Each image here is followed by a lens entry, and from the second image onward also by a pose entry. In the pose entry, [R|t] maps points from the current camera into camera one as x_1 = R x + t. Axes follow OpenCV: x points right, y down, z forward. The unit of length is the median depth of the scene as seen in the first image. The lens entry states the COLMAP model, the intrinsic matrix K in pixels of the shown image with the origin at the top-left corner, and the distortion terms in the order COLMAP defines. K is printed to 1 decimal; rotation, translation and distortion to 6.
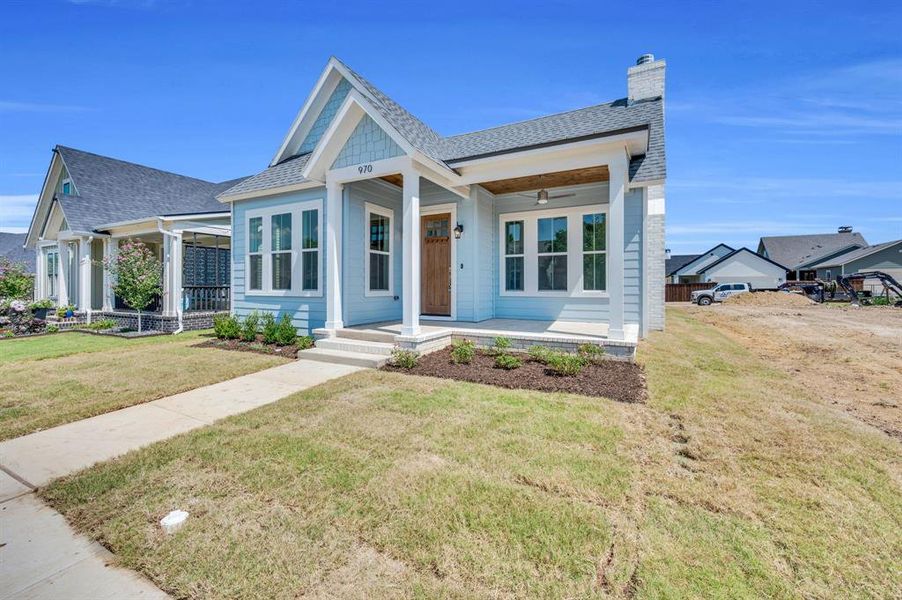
lens RADIAL K [[370.5, 0, 448.0], [0, 370.5, 280.3], [0, 0, 1]] dist [-0.000153, 0.000086]
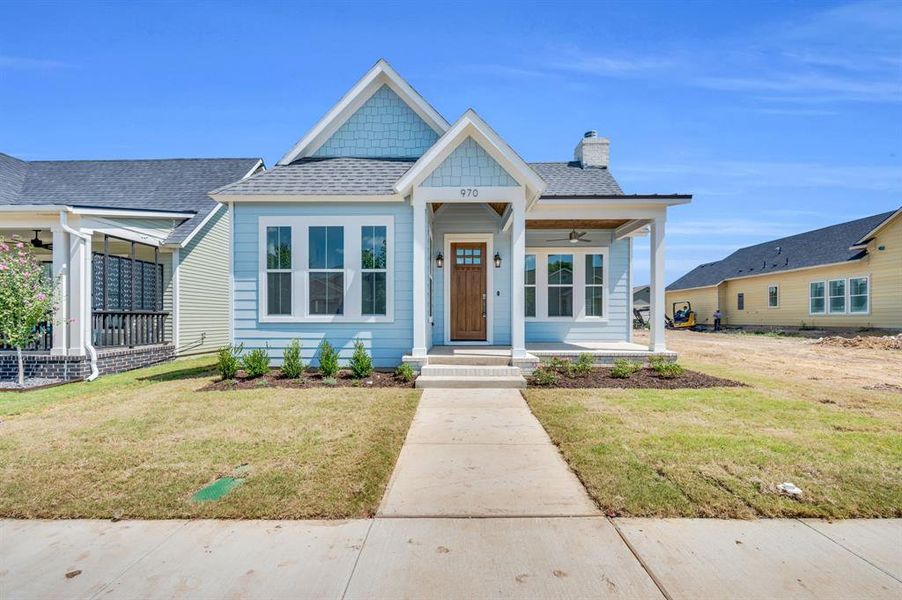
lens RADIAL K [[372.6, 0, 451.4], [0, 372.6, 311.9], [0, 0, 1]] dist [0.000135, 0.000102]
pose [[0.891028, 0.007036, 0.453893, -0.566613], [-0.007892, 0.999969, -0.000009, 0.015758], [-0.453879, -0.003574, 0.891056, 0.102003]]
